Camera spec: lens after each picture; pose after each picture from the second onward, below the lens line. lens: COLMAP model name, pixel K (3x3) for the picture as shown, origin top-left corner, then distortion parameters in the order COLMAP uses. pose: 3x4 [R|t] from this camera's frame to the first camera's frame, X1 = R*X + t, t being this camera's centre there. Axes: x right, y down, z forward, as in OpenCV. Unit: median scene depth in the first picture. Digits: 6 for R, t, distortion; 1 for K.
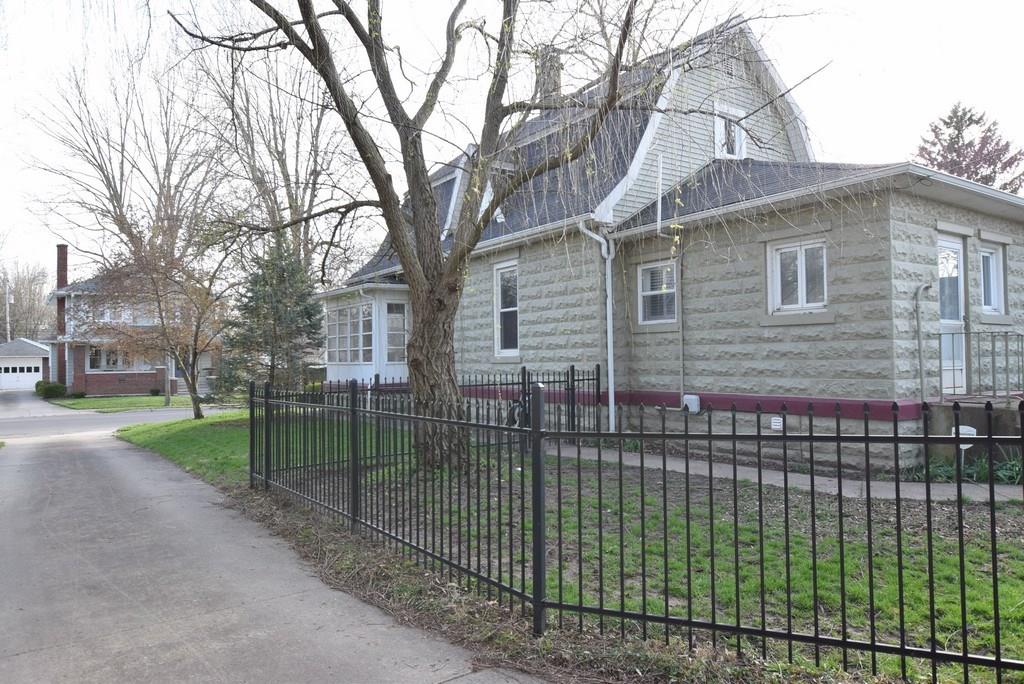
lens RADIAL K [[696.5, 0, 518.8], [0, 696.5, 338.9], [0, 0, 1]] dist [-0.001400, 0.000693]
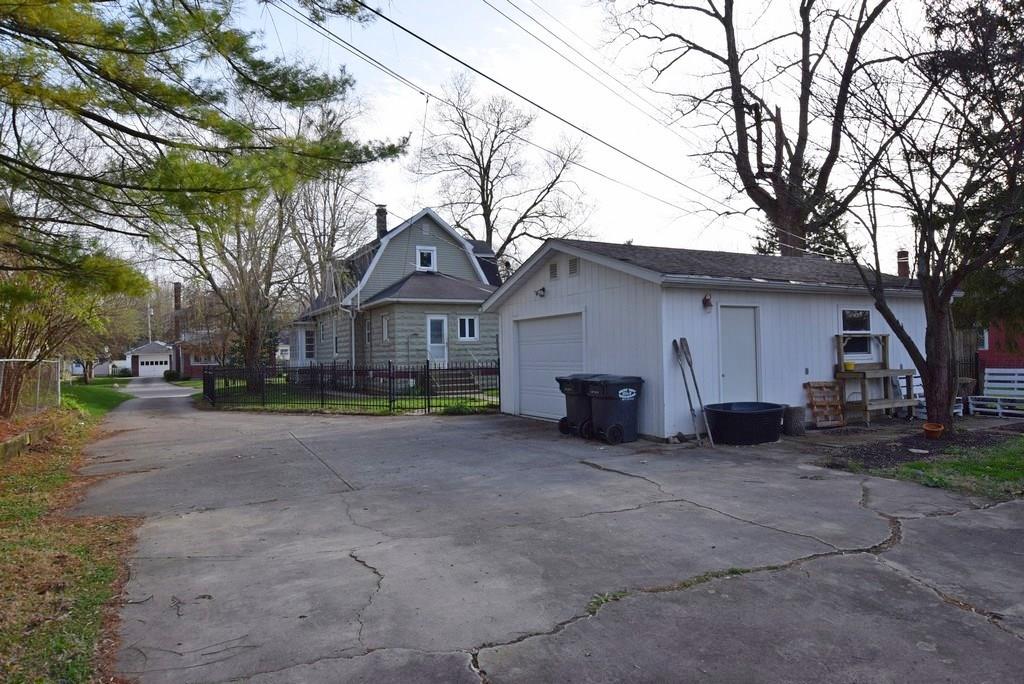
lens RADIAL K [[650.0, 0, 508.0], [0, 650.0, 342.8], [0, 0, 1]] dist [-0.008669, -0.000541]
pose [[0.991135, -0.009261, -0.132532, 1.010634], [0.011437, 0.999812, 0.015666, -0.056846], [0.132362, -0.017043, 0.991055, -1.292622]]
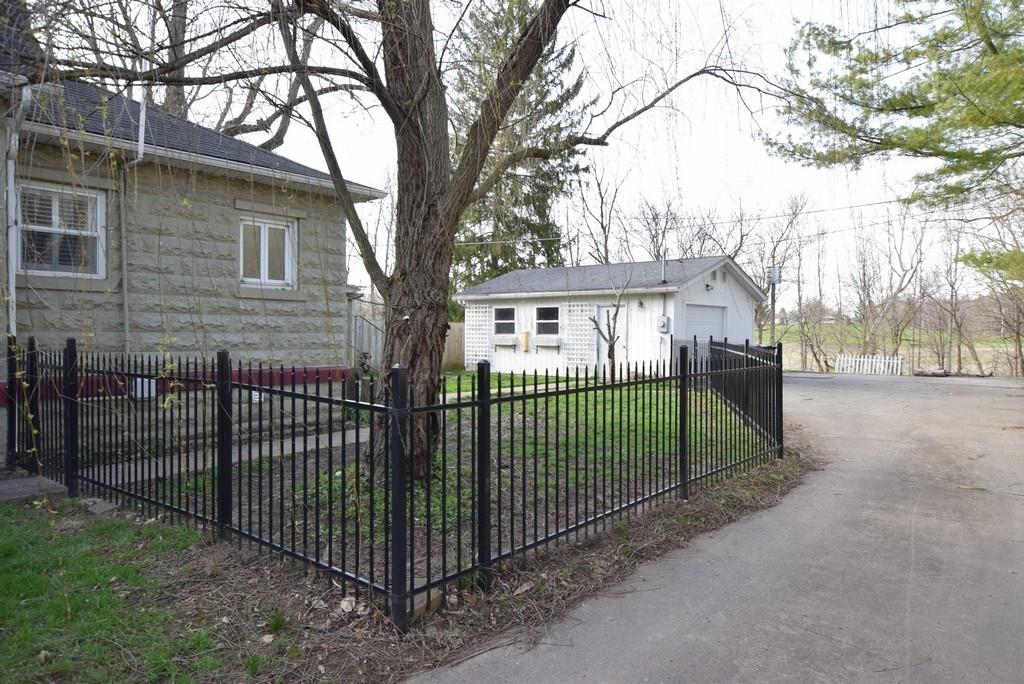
lens RADIAL K [[696.5, 0, 514.2], [0, 696.5, 342.2], [0, 0, 1]] dist [-0.001400, 0.000693]
pose [[-0.275693, 0.000220, 0.961246, -0.620692], [-0.028810, 0.999549, -0.008492, 0.037429], [-0.960814, -0.030035, -0.275562, 0.828173]]
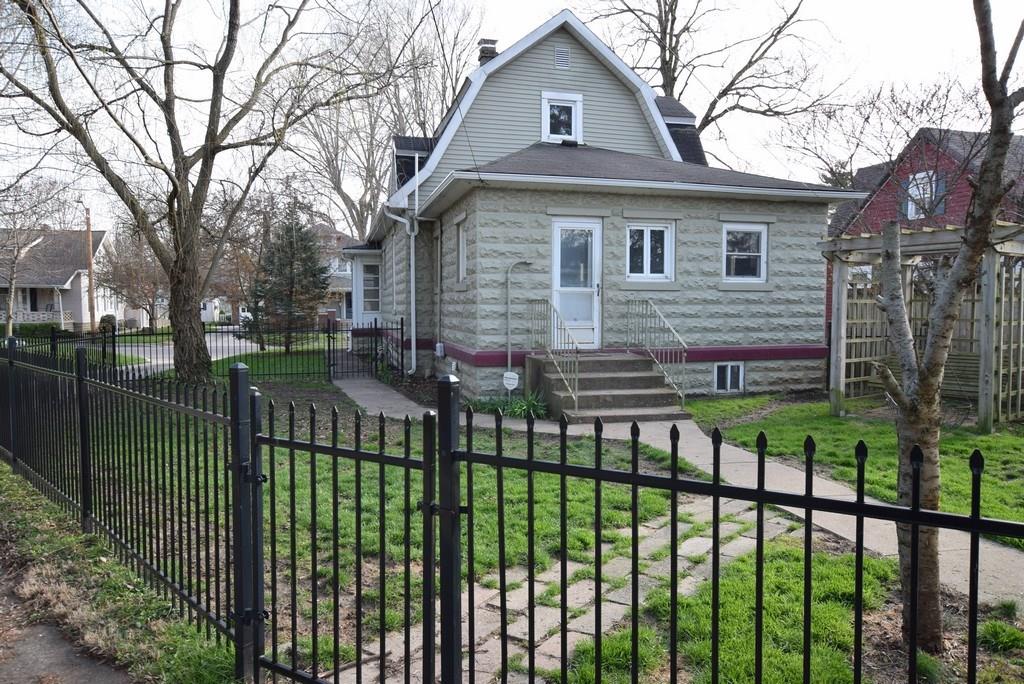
lens RADIAL K [[696.5, 0, 515.4], [0, 696.5, 338.0], [0, 0, 1]] dist [-0.001400, 0.000693]
pose [[0.940314, 0.028468, -0.339115, 0.747702], [-0.001588, 0.996851, 0.079280, -0.028783], [0.340305, -0.074010, 0.937398, -0.146254]]
